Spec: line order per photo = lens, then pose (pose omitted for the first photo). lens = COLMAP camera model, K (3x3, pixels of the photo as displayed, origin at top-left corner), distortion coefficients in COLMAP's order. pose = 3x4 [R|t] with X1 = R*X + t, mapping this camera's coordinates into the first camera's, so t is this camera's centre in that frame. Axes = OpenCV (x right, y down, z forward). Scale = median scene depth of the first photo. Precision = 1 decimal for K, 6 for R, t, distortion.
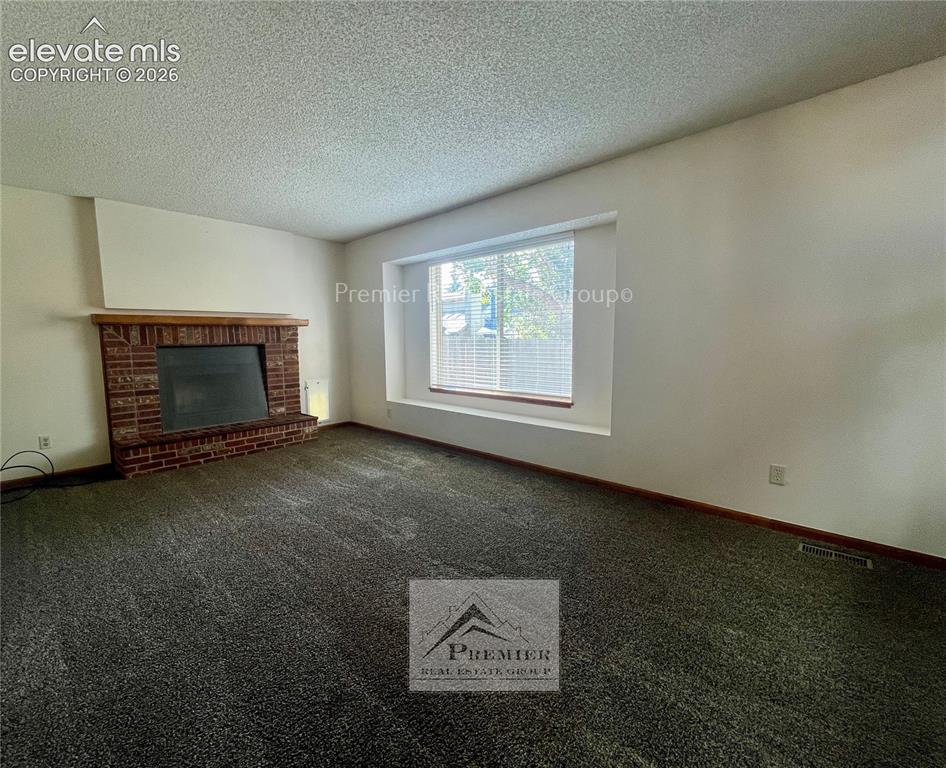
lens RADIAL K [[419.2, 0, 438.0], [0, 419.2, 383.4], [0, 0, 1]] dist [-0.001705, 0.006244]
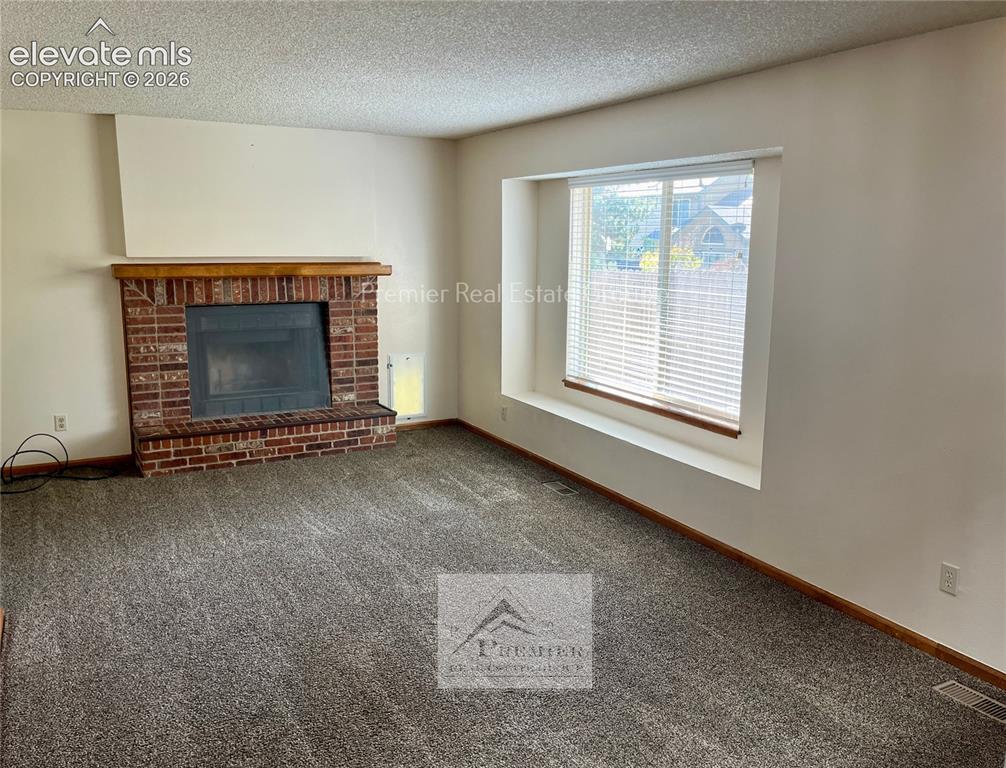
lens RADIAL K [[823.7, 0, 503.0], [0, 823.7, 384.0], [0, 0, 1]] dist [0.053708, -0.002356]
pose [[0.958729, 0.072424, -0.274944, 0.299730], [-0.052209, 0.995414, 0.080155, -0.100301], [0.279488, -0.062493, 0.958113, -0.282478]]
